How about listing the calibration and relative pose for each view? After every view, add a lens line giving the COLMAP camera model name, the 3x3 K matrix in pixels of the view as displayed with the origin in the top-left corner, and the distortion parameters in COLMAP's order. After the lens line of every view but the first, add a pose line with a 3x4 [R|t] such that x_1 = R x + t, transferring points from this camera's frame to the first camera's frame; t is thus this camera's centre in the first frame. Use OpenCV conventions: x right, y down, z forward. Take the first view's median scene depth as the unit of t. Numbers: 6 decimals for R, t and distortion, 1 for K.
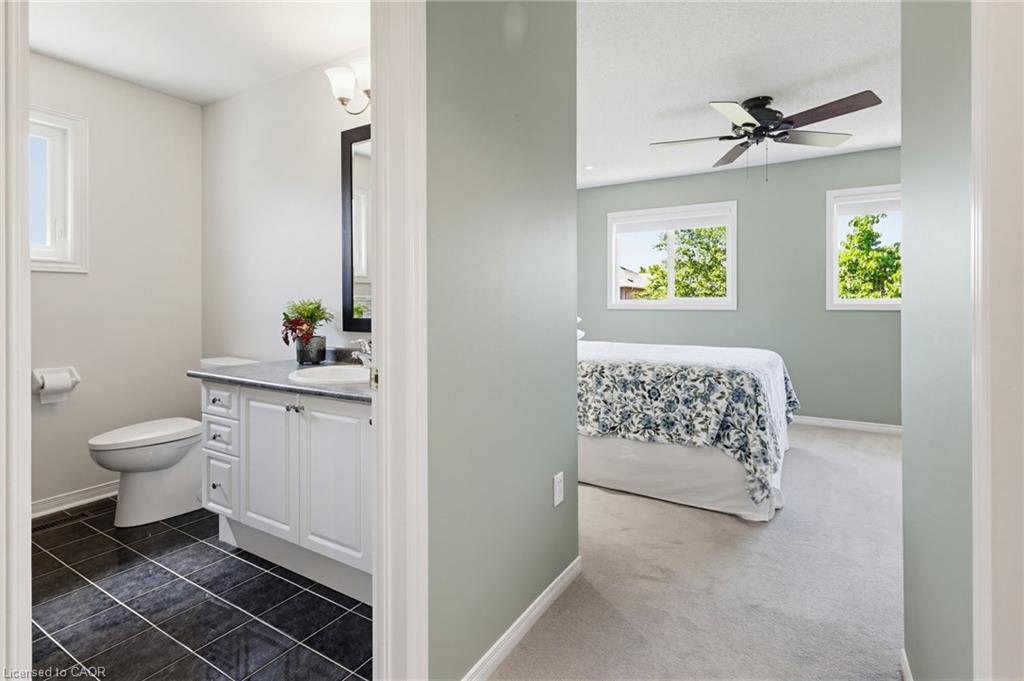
lens RADIAL K [[495.1, 0, 517.0], [0, 495.1, 305.0], [0, 0, 1]] dist [0.008236, 0.001162]
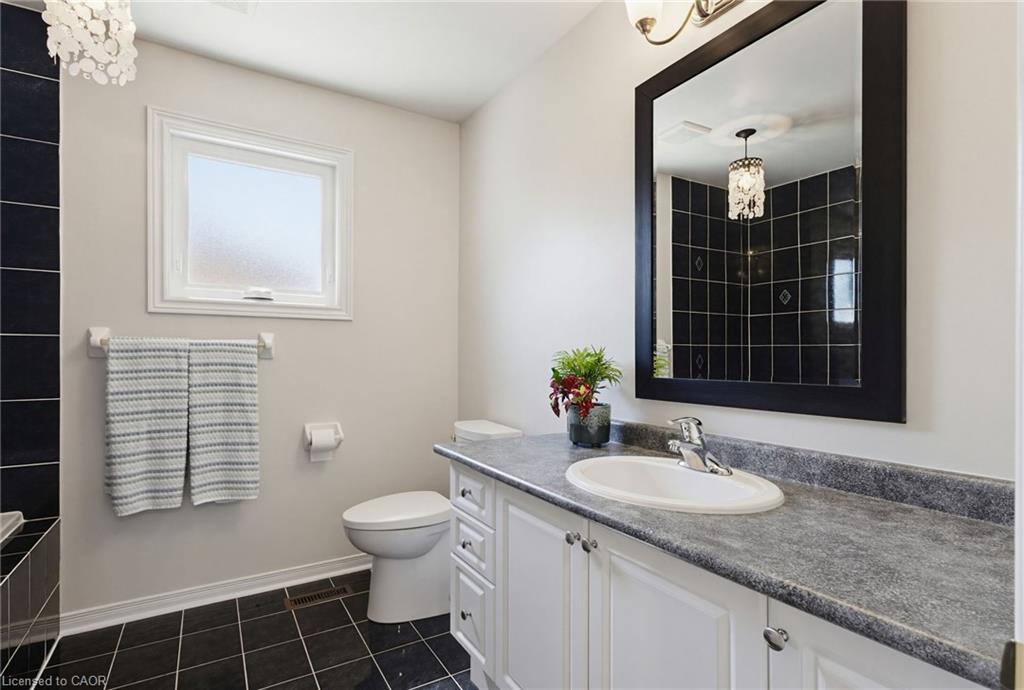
lens RADIAL K [[500.6, 0, 509.7], [0, 500.6, 356.0], [0, 0, 1]] dist [0.000145, 0.000001]
pose [[0.885603, 0.004681, -0.464420, -0.202210], [-0.005372, 0.999986, -0.000165, -0.000337], [0.464413, 0.002640, 0.885615, 0.362850]]
